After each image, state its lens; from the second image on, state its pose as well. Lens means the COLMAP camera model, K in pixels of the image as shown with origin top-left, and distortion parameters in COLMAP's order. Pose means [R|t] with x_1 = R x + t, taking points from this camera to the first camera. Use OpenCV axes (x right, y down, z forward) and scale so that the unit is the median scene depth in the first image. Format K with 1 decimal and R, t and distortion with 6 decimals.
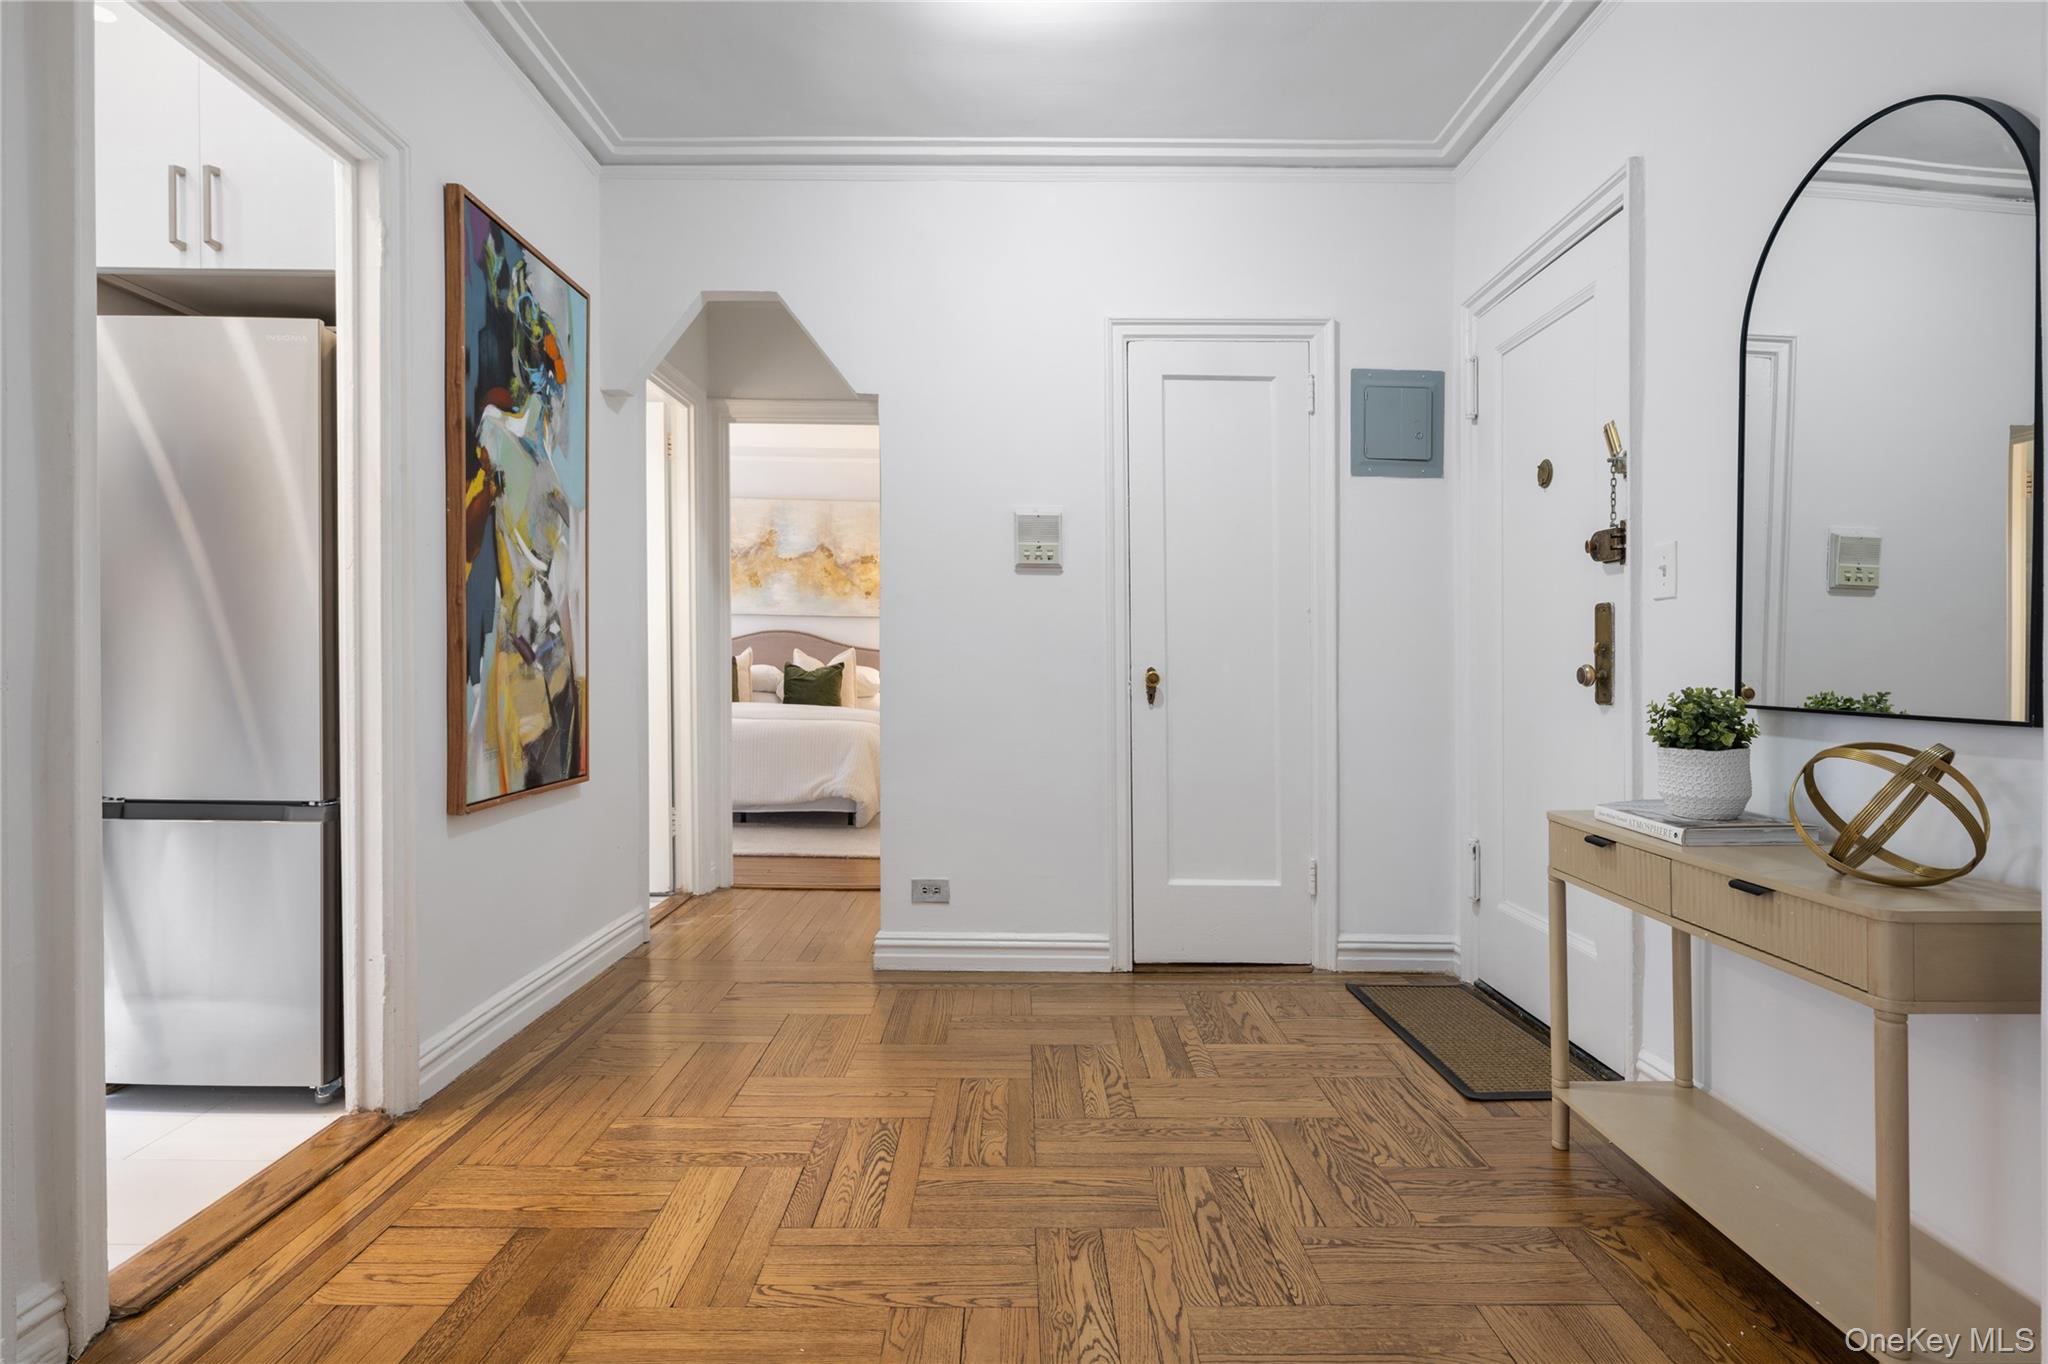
lens RADIAL K [[1052.0, 0, 1044.3], [0, 1052.0, 674.2], [0, 0, 1]] dist [-0.000033, 0.002128]
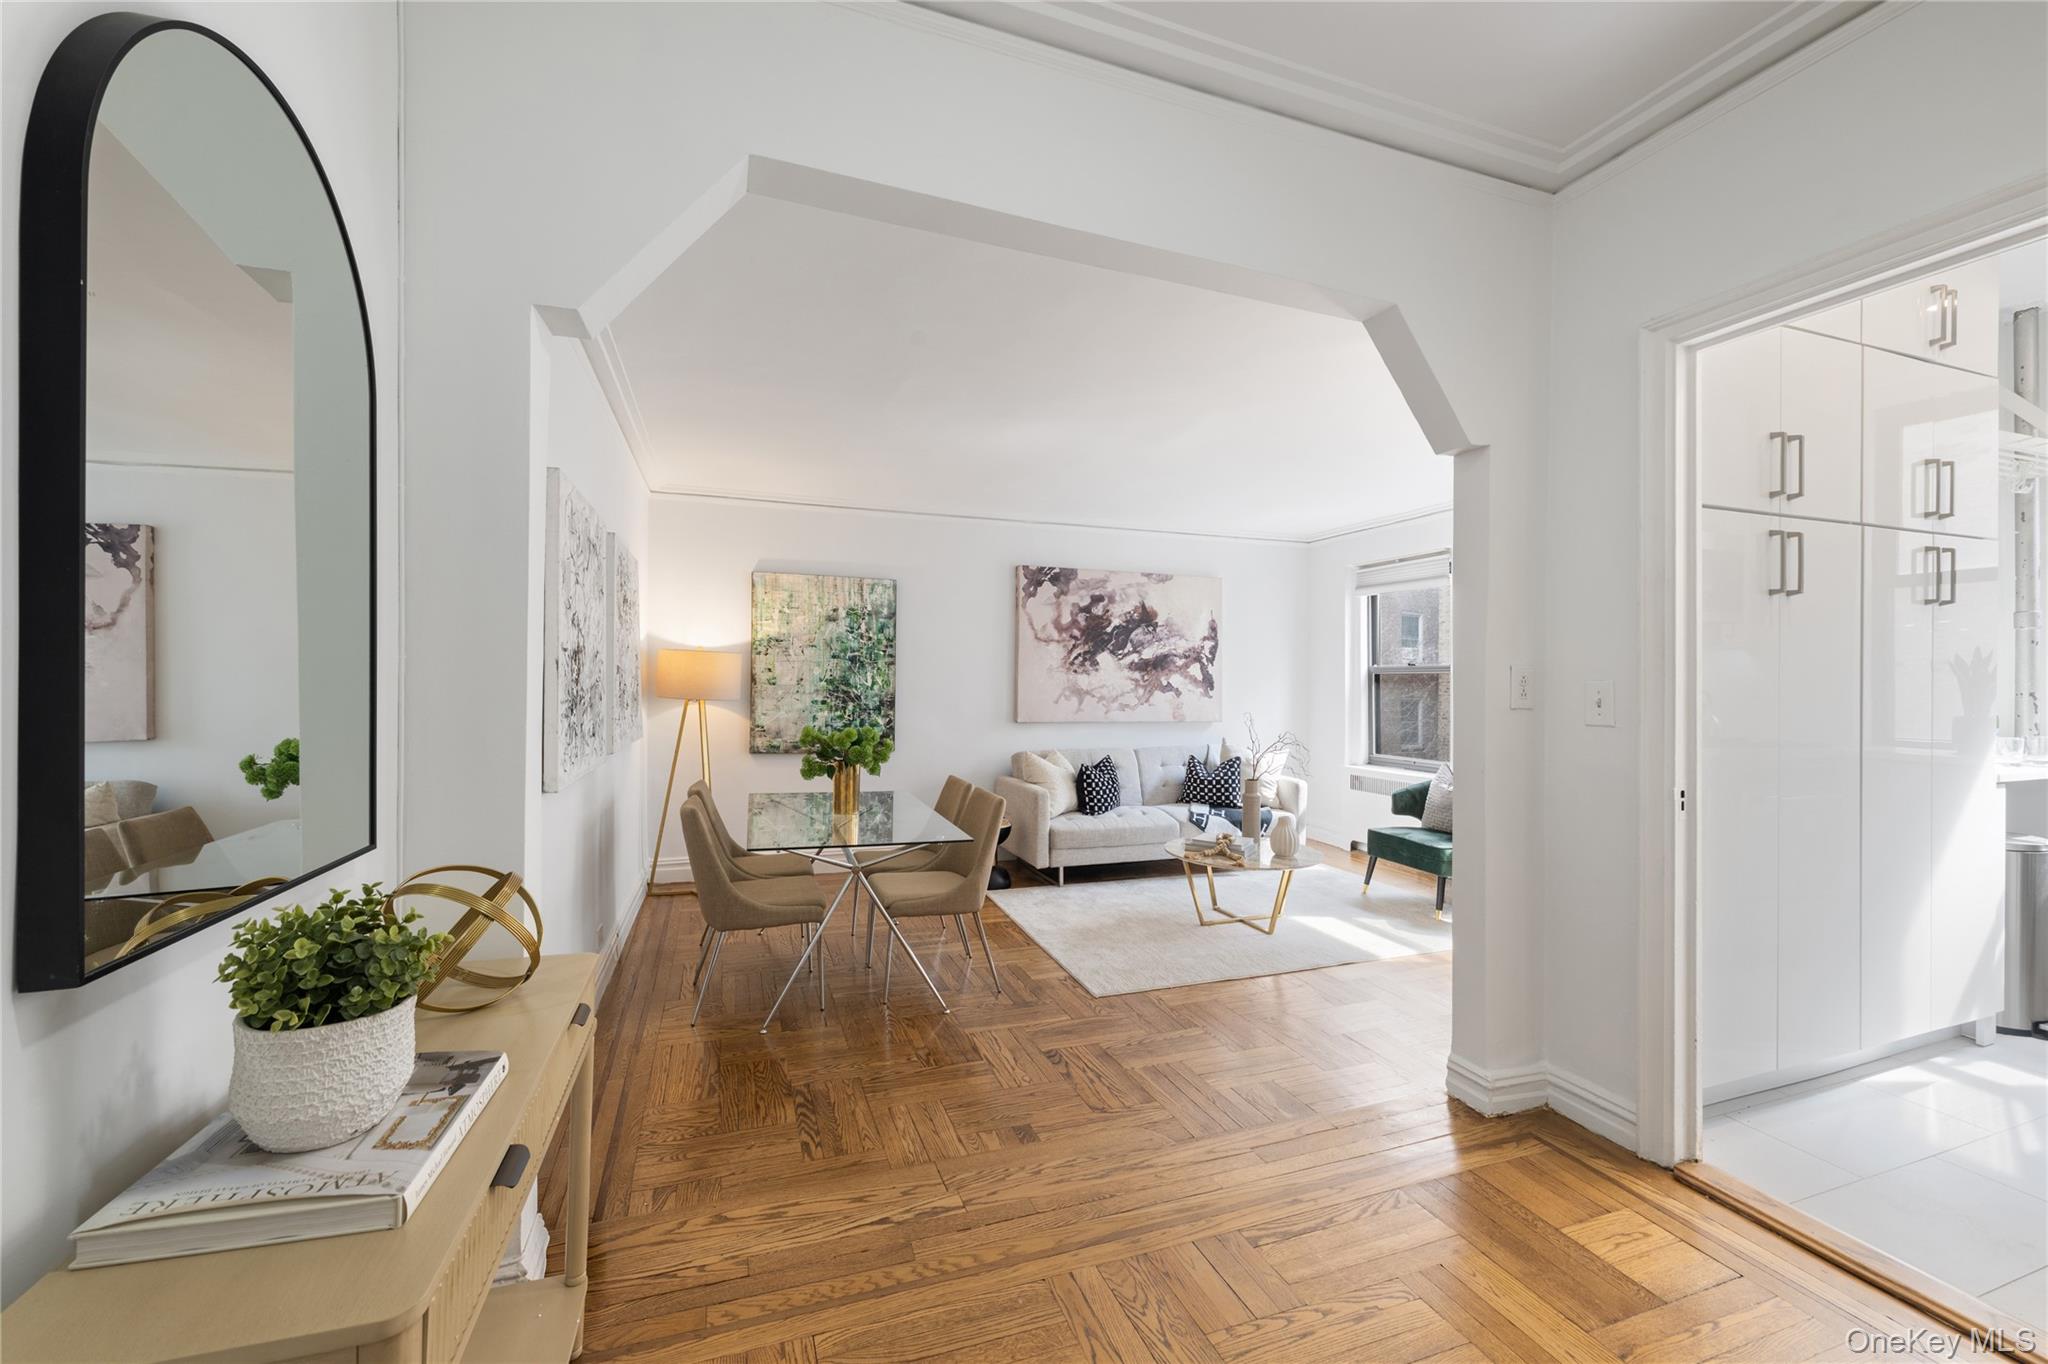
lens RADIAL K [[825.1, 0, 1027.0], [0, 825.1, 685.1], [0, 0, 1]] dist [0.003953, 0.000120]
pose [[-0.946296, -0.021936, -0.322558, 0.312307], [-0.026597, 0.999596, 0.010051, -0.084132], [0.322207, 0.018091, -0.946496, 1.122516]]
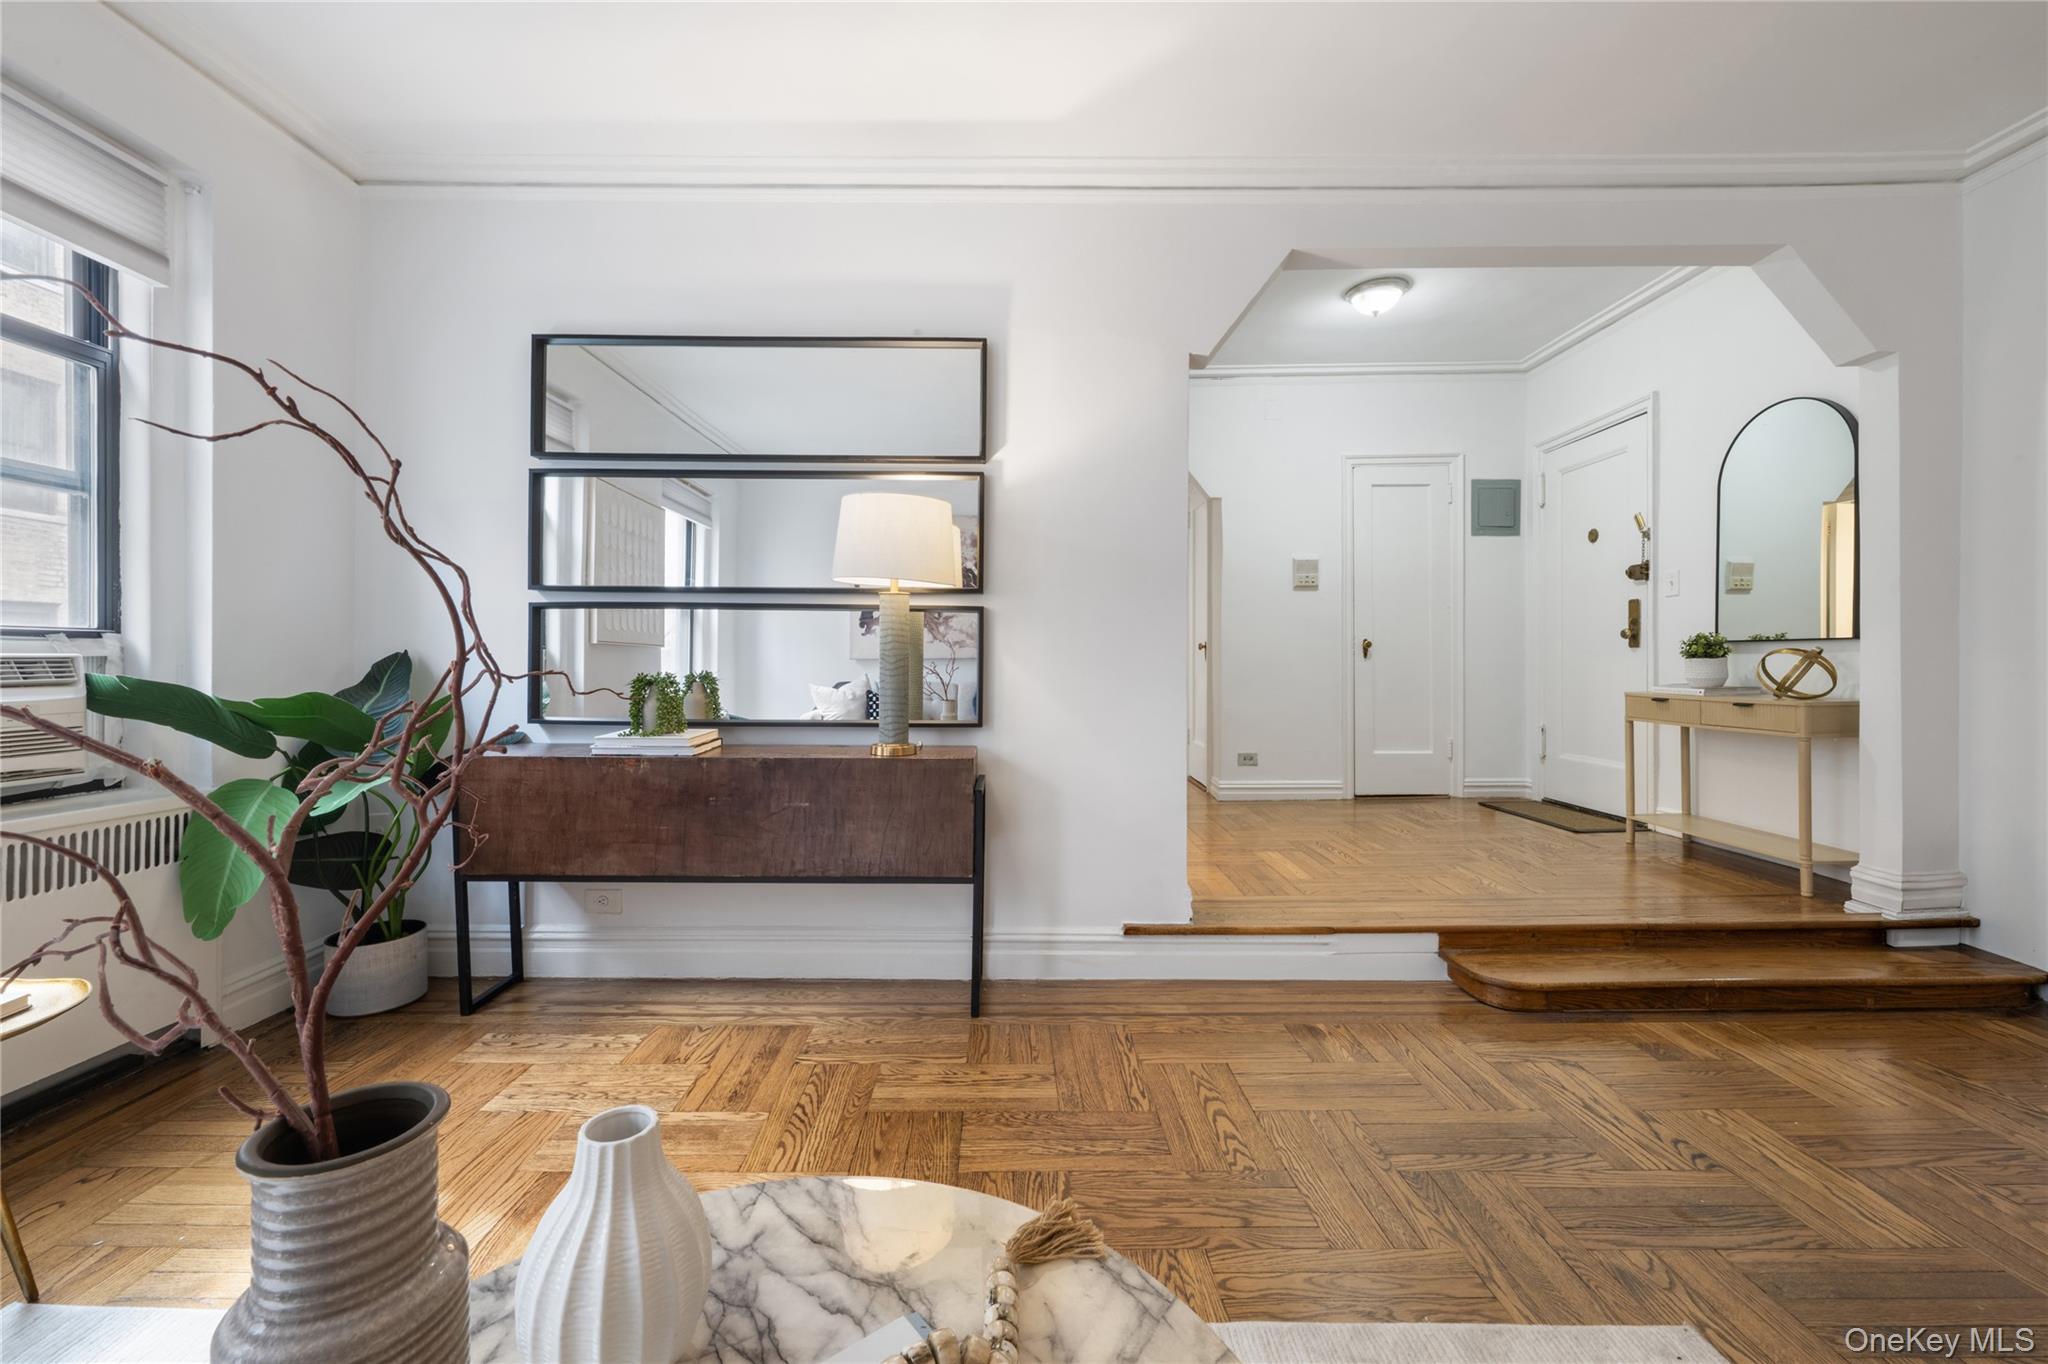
lens RADIAL K [[825.1, 0, 1015.4], [0, 825.1, 685.1], [0, 0, 1]] dist [0.003953, 0.000120]
pose [[0.999828, -0.017291, -0.006732, -0.683665], [0.017401, 0.999711, 0.016615, 0.054087], [0.006443, -0.016729, 0.999839, -0.650527]]
